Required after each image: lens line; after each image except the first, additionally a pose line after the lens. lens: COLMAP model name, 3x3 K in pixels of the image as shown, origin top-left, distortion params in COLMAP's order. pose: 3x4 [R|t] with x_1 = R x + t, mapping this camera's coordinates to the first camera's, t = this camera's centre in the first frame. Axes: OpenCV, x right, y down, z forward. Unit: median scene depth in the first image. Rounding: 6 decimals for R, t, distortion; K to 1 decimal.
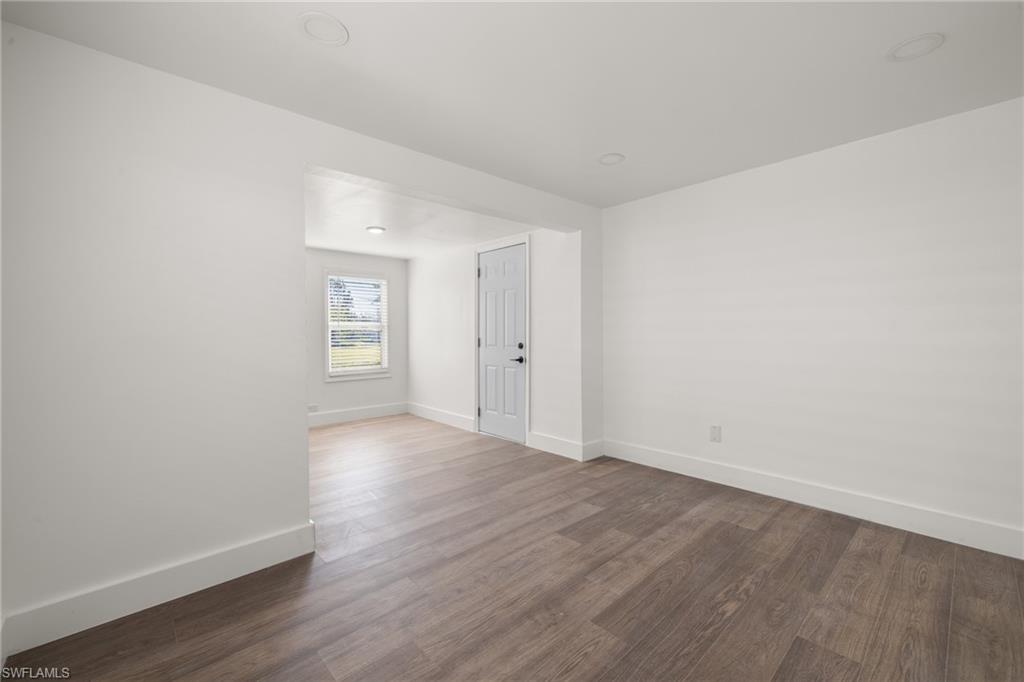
lens RADIAL K [[429.7, 0, 512.0], [0, 429.7, 341.0], [0, 0, 1]] dist [0.000338, 0.000172]
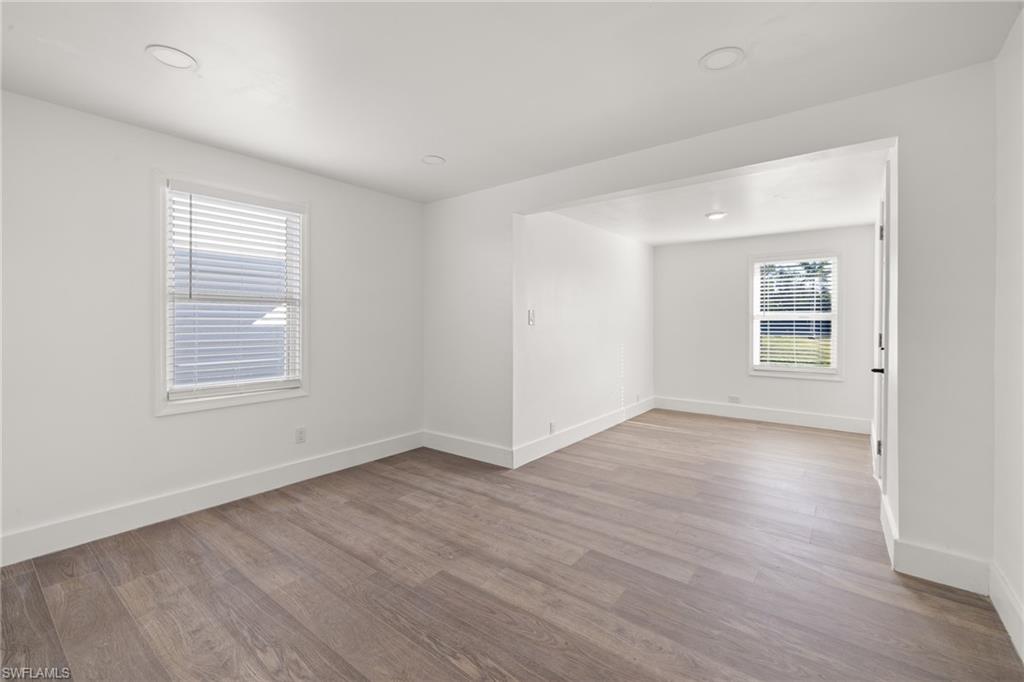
lens RADIAL K [[434.8, 0, 508.0], [0, 434.8, 339.3], [0, 0, 1]] dist [0.000289, 0.000164]
pose [[0.162345, 0.046423, -0.985641, 0.937158], [-0.023714, 0.998788, 0.043136, -0.027291], [0.986449, 0.016370, 0.163249, 0.668705]]
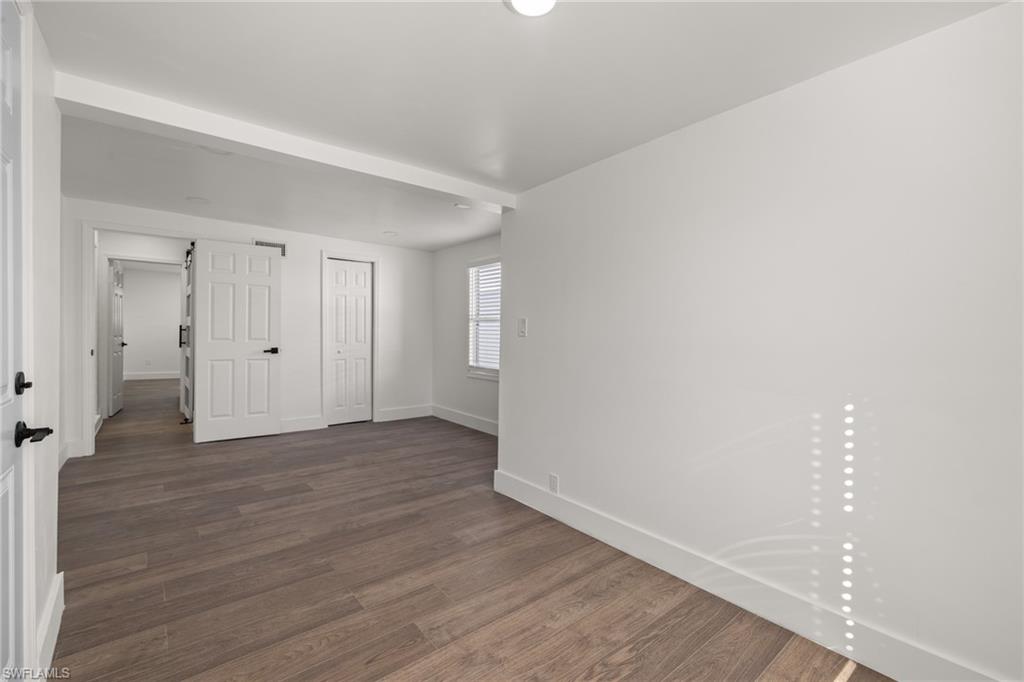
lens RADIAL K [[445.9, 0, 512.0], [0, 445.9, 341.0], [0, 0, 1]] dist [0.000925, 0.000034]
pose [[-0.998362, -0.008899, 0.056525, -0.549866], [-0.006575, 0.999131, 0.041170, -0.053527], [-0.056842, 0.040731, -0.997552, 2.241454]]
